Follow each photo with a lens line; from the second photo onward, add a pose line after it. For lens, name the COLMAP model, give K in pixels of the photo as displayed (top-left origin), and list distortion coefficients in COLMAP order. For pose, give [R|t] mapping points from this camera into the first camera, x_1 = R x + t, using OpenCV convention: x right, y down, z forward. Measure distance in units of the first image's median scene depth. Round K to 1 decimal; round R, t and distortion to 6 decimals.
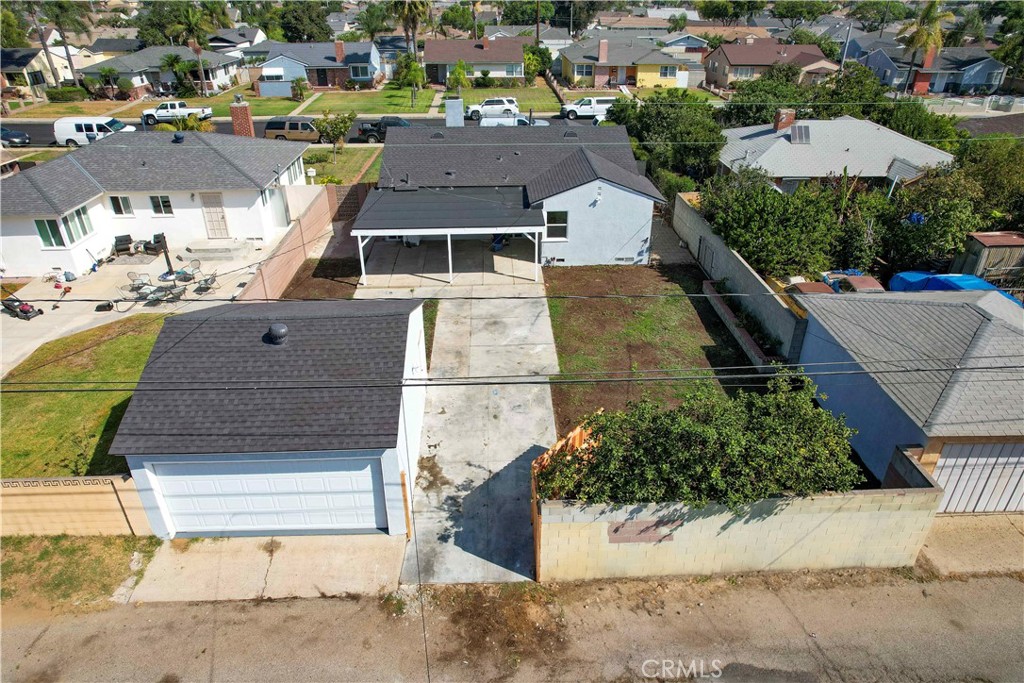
lens RADIAL K [[656.7, 0, 516.3], [0, 656.7, 339.9], [0, 0, 1]] dist [-0.071130, 0.061113]
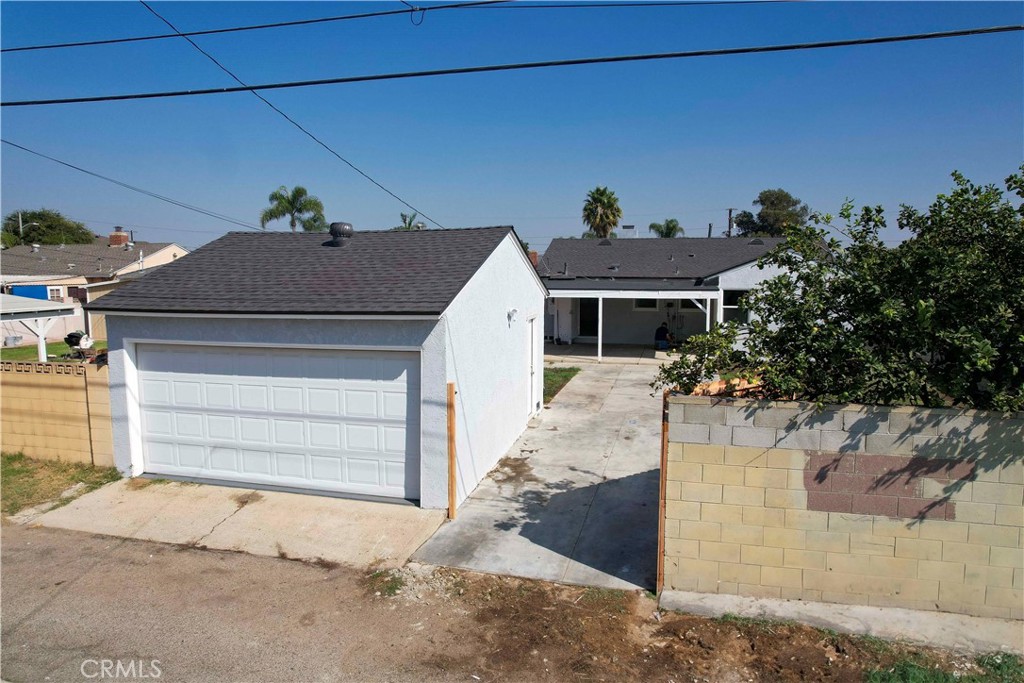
lens RADIAL K [[656.7, 0, 516.5], [0, 656.7, 342.3], [0, 0, 1]] dist [-0.071130, 0.061113]
pose [[0.958128, 0.033152, -0.284414, 0.047123], [-0.140004, 0.920687, -0.364328, 0.285362], [0.249778, 0.388892, 0.886777, 0.325579]]
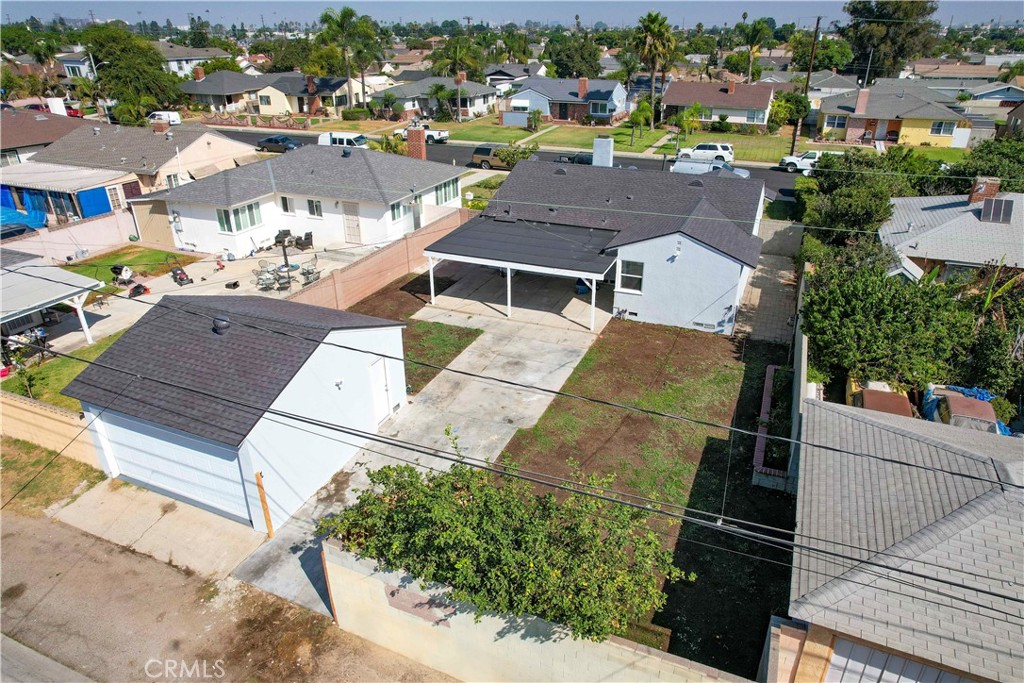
lens RADIAL K [[656.7, 0, 516.4], [0, 656.7, 341.3], [0, 0, 1]] dist [-0.071130, 0.061113]
pose [[0.902419, 0.186480, -0.388414, 0.419260], [-0.206417, 0.978415, -0.009833, -0.059801], [0.378196, 0.089049, 0.921433, 0.129003]]
